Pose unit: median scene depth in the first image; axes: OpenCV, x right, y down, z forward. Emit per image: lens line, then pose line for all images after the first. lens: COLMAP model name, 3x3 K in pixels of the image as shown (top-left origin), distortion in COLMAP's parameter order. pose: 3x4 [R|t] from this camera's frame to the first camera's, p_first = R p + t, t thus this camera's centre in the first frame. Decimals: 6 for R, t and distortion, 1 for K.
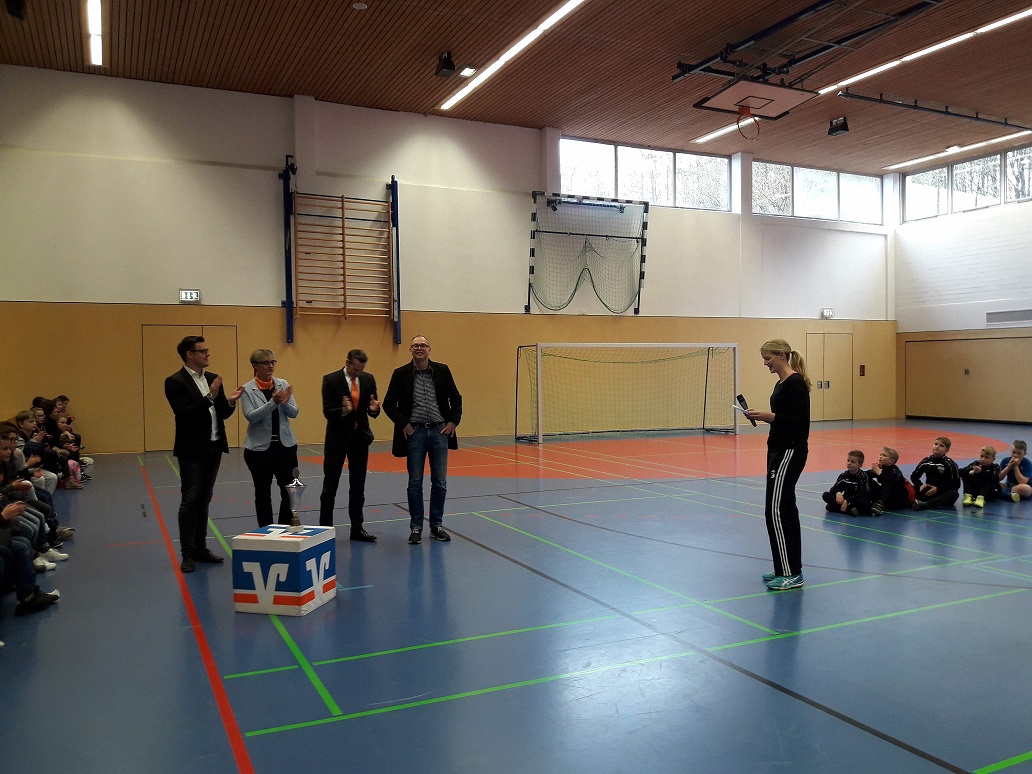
lens RADIAL K [[840.9, 0, 521.6], [0, 840.9, 382.2], [0, 0, 1]] dist [0.023277, -0.084194]
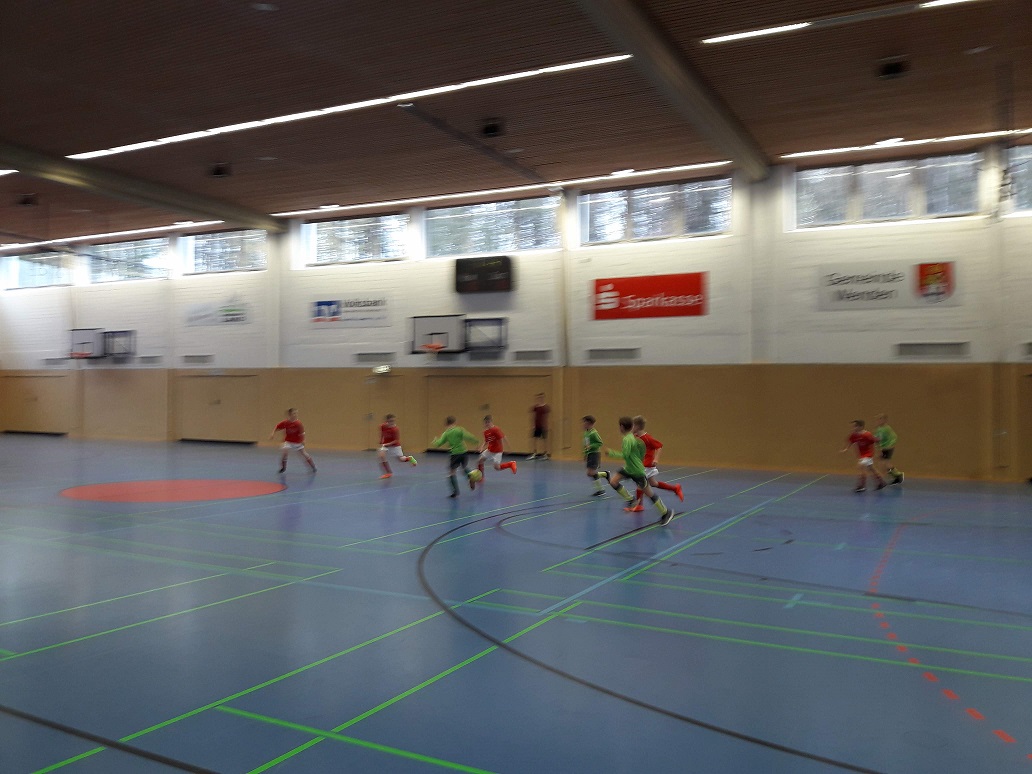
lens RADIAL K [[840.9, 0, 521.6], [0, 840.9, 382.2], [0, 0, 1]] dist [0.023277, -0.084194]
pose [[0.797875, 0.035183, 0.601795, 0.324088], [-0.013469, 0.999087, -0.040551, 0.006658], [-0.602672, 0.024249, 0.797620, -0.630505]]
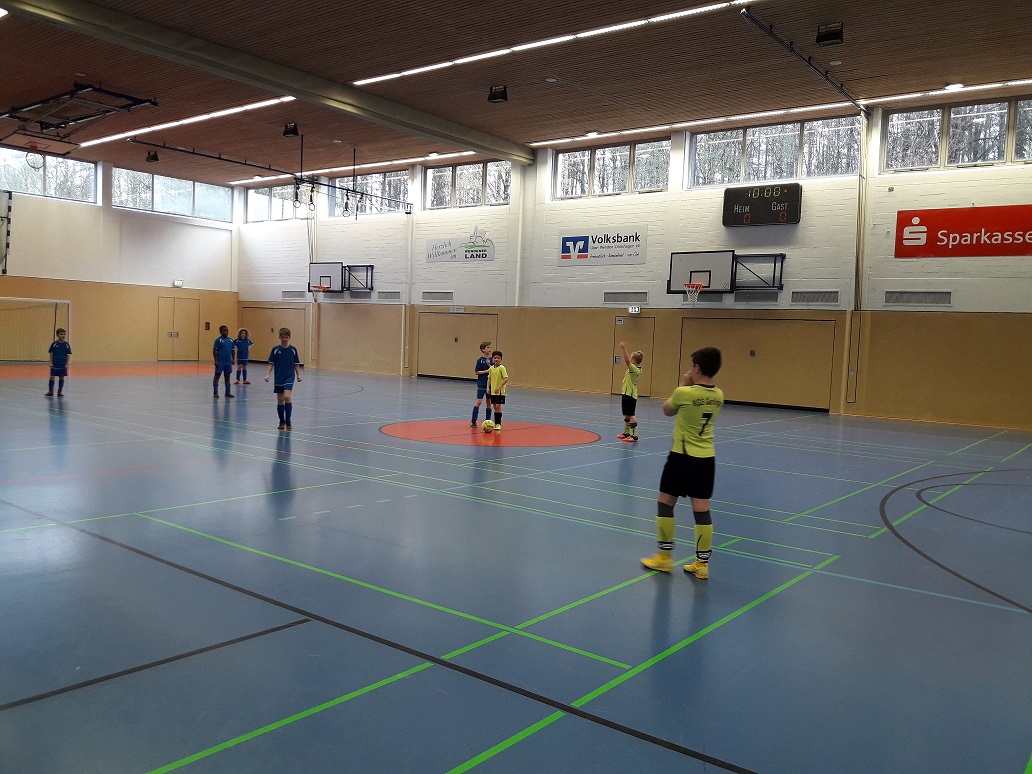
lens RADIAL K [[840.9, 0, 521.6], [0, 840.9, 382.2], [0, 0, 1]] dist [0.023277, -0.084194]
pose [[0.892256, 0.022186, 0.450985, 0.247698], [-0.043387, 0.998383, 0.036724, 0.005631], [-0.449441, -0.052334, 0.891776, -0.510028]]
